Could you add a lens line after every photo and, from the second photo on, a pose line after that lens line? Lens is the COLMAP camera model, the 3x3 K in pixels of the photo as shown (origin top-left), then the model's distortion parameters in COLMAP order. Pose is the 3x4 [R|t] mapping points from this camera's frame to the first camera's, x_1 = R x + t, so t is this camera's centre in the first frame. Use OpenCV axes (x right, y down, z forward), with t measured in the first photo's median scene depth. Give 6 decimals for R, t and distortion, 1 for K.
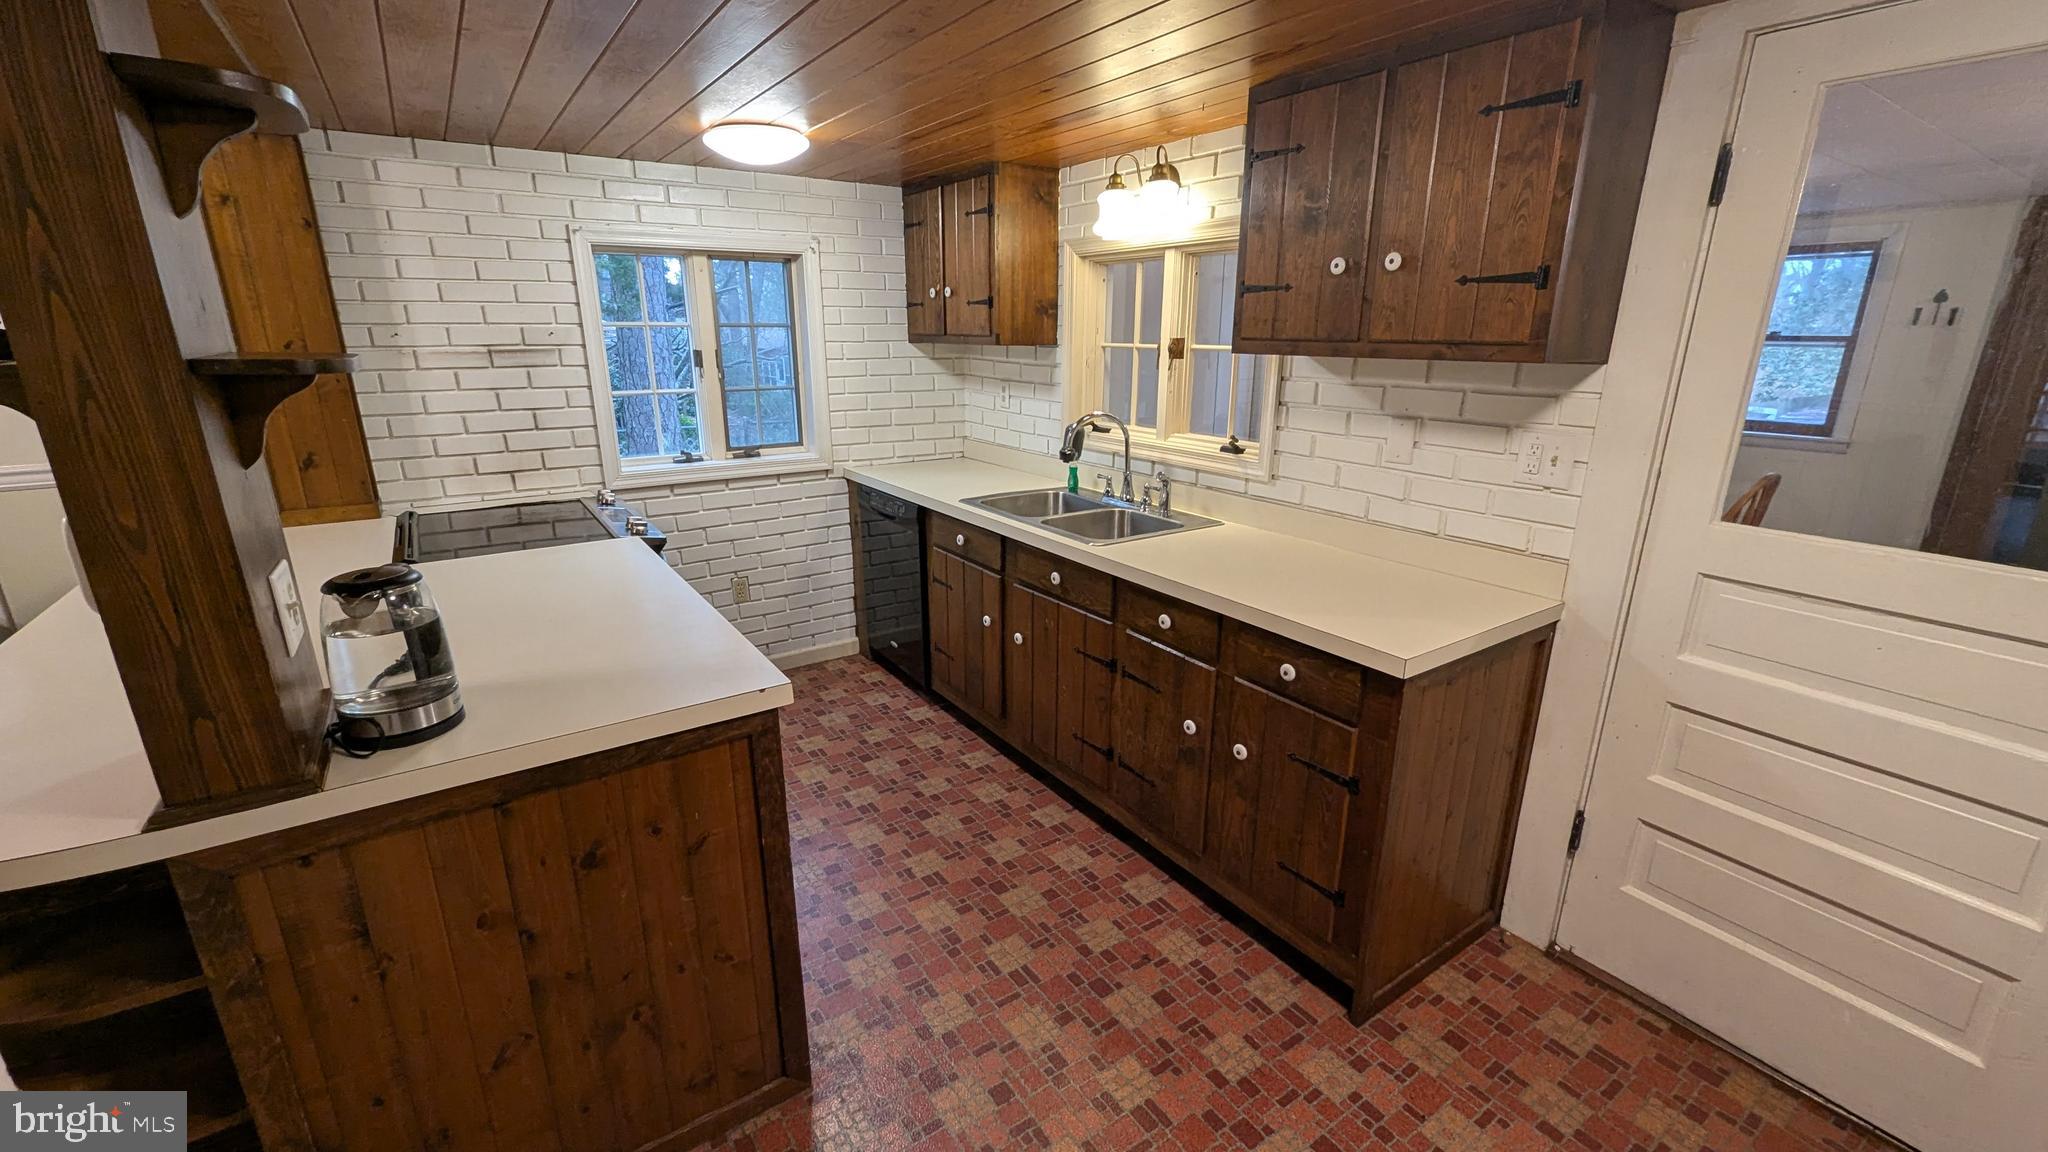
lens RADIAL K [[842.0, 0, 1043.3], [0, 842.0, 569.2], [0, 0, 1]] dist [-0.000526, -0.001160]
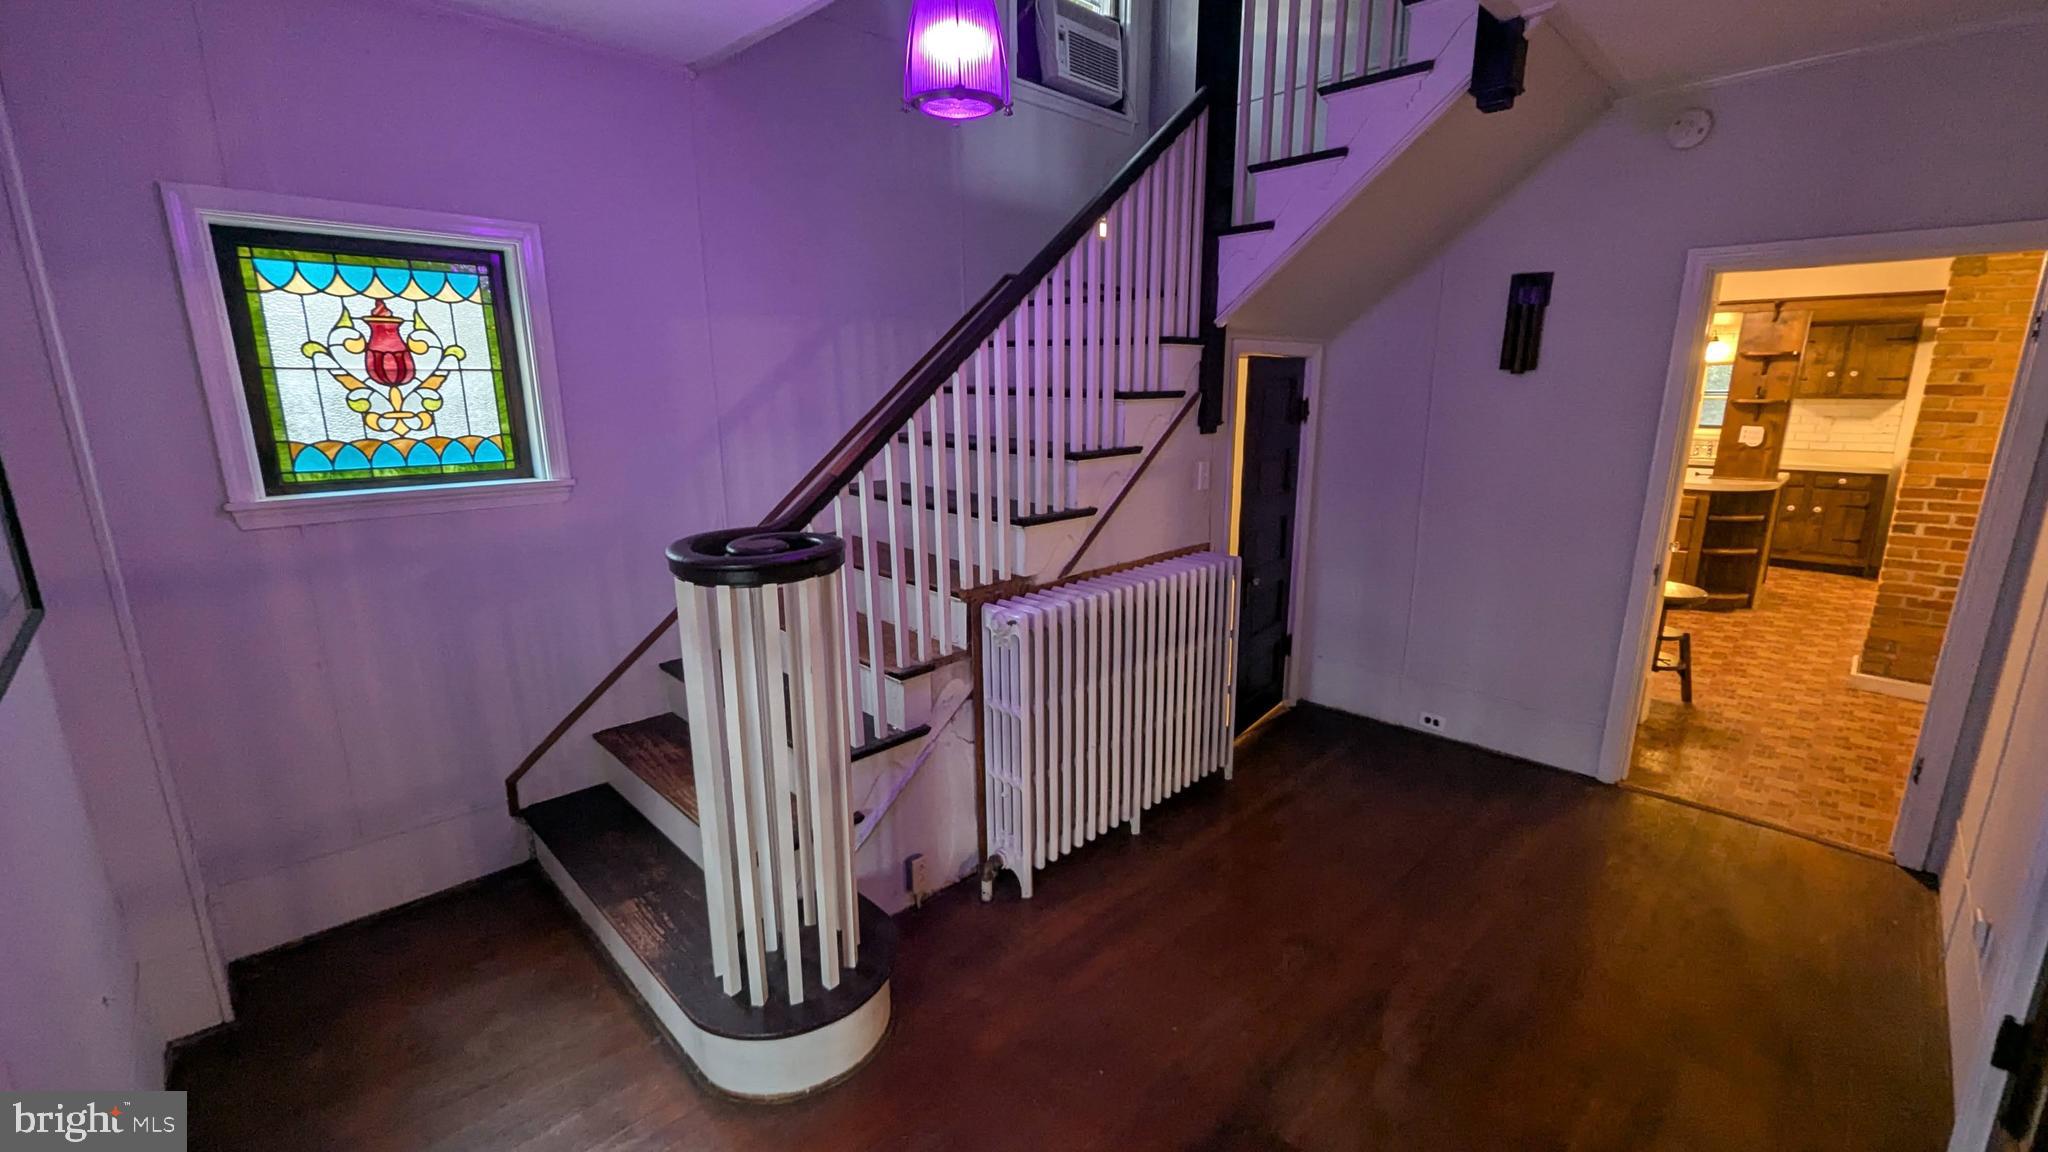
lens RADIAL K [[842.0, 0, 1018.9], [0, 842.0, 575.8], [0, 0, 1]] dist [-0.000526, -0.001160]
pose [[0.986621, -0.046078, 0.156382, -2.692722], [0.055065, 0.997042, -0.053626, 0.369290], [-0.153449, 0.061520, 0.986240, -1.439125]]
